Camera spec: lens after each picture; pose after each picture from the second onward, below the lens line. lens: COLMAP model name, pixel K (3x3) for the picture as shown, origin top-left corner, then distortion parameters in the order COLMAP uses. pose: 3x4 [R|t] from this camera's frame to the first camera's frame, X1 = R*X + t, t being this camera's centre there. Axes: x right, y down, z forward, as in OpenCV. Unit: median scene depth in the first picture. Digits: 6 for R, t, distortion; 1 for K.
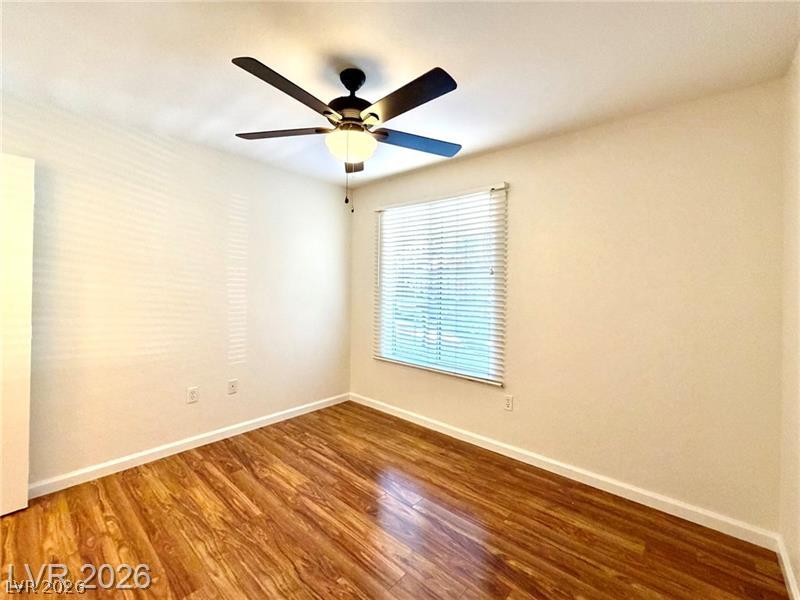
lens RADIAL K [[323.9, 0, 401.2], [0, 323.9, 302.1], [0, 0, 1]] dist [-0.000645, 0.000016]
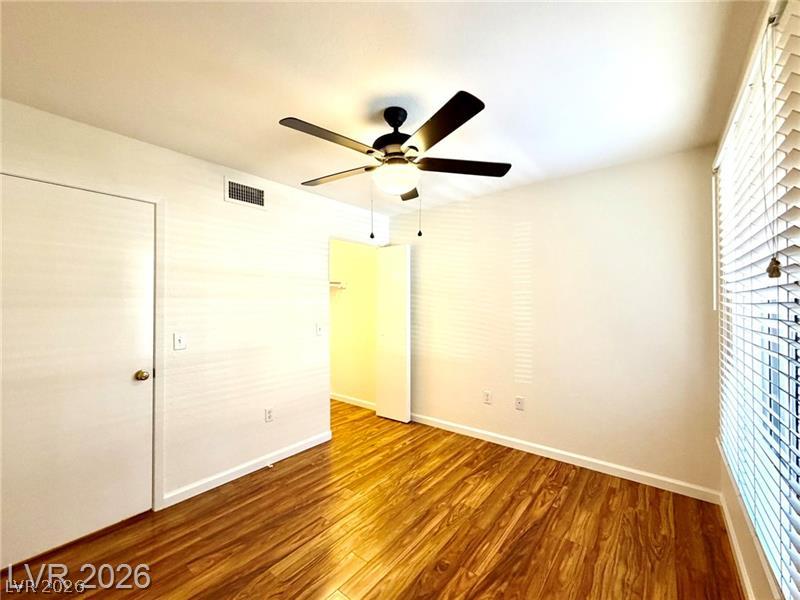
lens RADIAL K [[323.9, 0, 401.2], [0, 323.9, 302.1], [0, 0, 1]] dist [-0.000645, 0.000016]
pose [[0.077641, -0.020114, -0.996778, 0.673234], [-0.042500, 0.998821, -0.023466, -0.033846], [0.996075, 0.044185, 0.076694, 0.676068]]
